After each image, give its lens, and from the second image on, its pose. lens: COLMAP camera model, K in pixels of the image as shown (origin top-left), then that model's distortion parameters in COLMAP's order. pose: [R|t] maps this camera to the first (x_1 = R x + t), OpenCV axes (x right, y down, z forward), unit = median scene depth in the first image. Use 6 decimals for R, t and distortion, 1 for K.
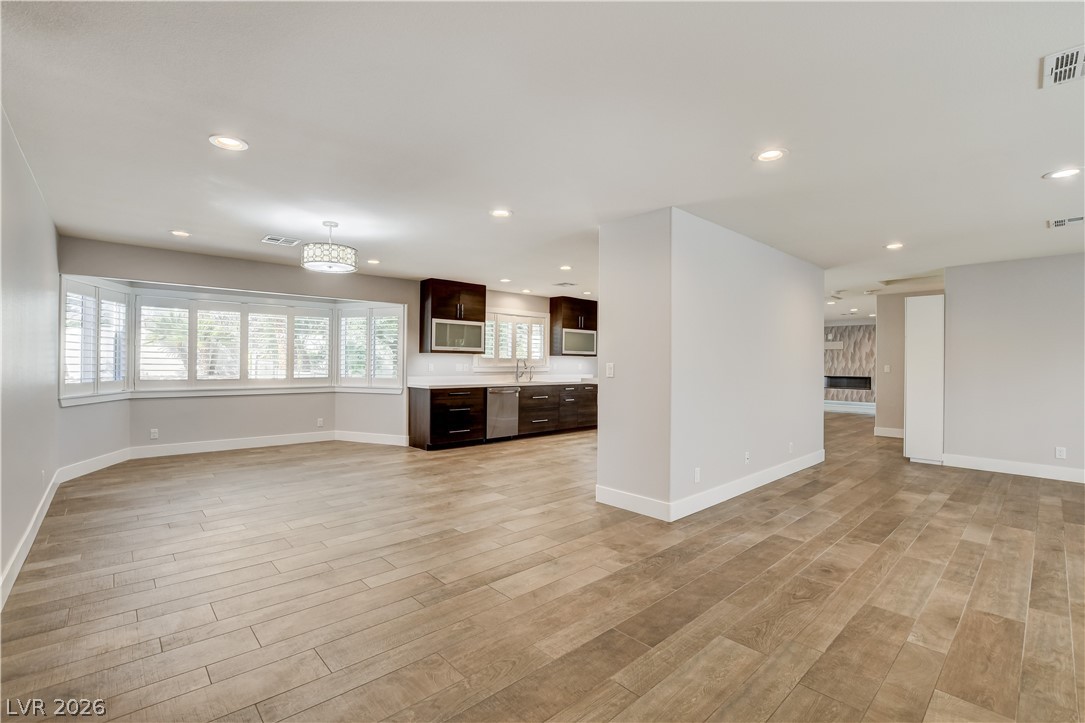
lens RADIAL K [[481.9, 0, 537.7], [0, 481.9, 359.5], [0, 0, 1]] dist [-0.030646, 0.004998]
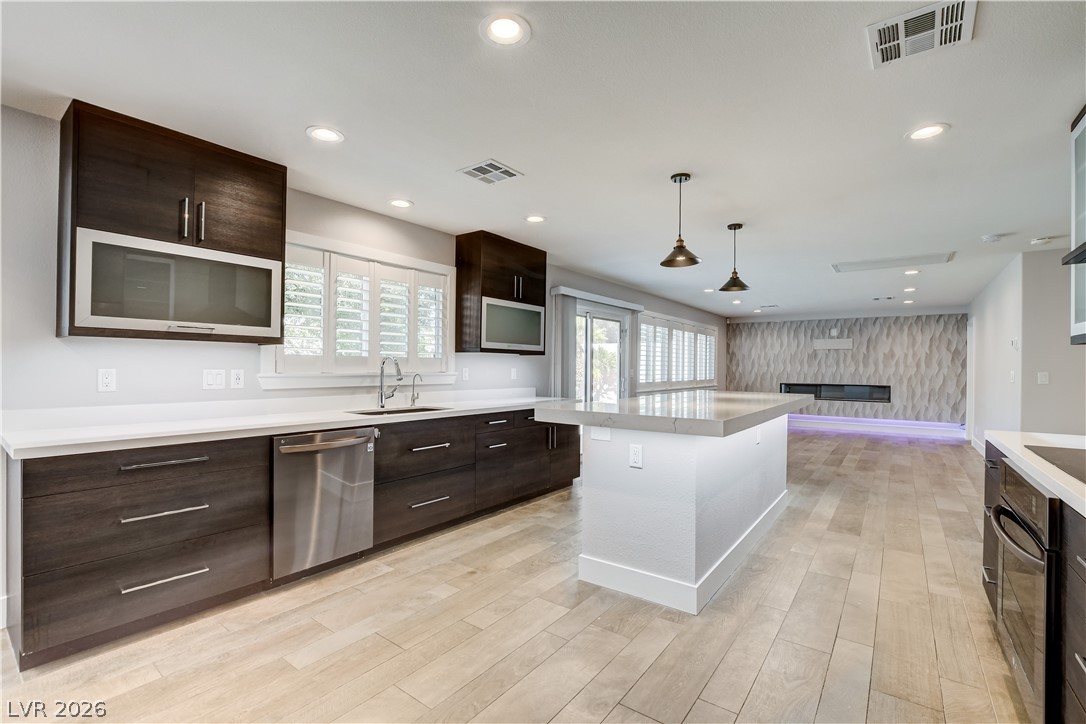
lens RADIAL K [[482.3, 0, 546.4], [0, 482.3, 365.6], [0, 0, 1]] dist [-0.030646, 0.004998]
pose [[0.979470, 0.000759, 0.201590, 0.026220], [-0.001753, 0.999987, 0.004751, 0.004832], [-0.201584, -0.005007, 0.979458, 0.771344]]
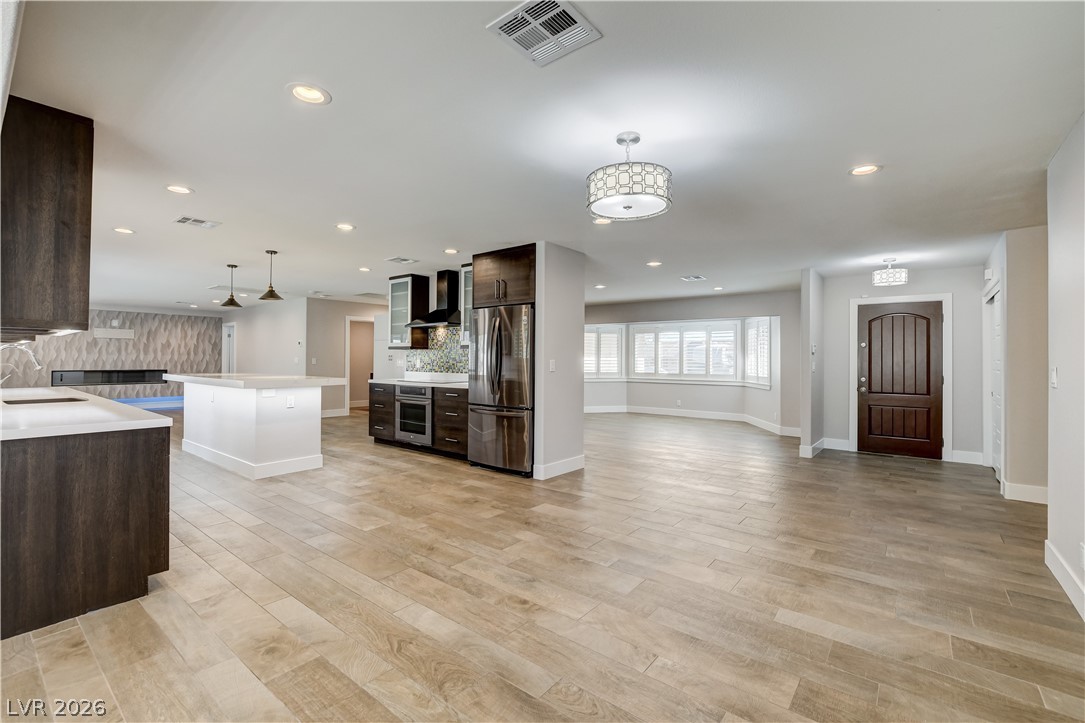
lens RADIAL K [[481.9, 0, 549.5], [0, 481.9, 359.1], [0, 0, 1]] dist [-0.030646, 0.004998]
pose [[-0.180526, -0.007624, 0.983541, -0.748598], [-0.014753, 0.999878, 0.005043, -0.000167], [-0.983460, -0.013600, -0.180617, 0.884617]]
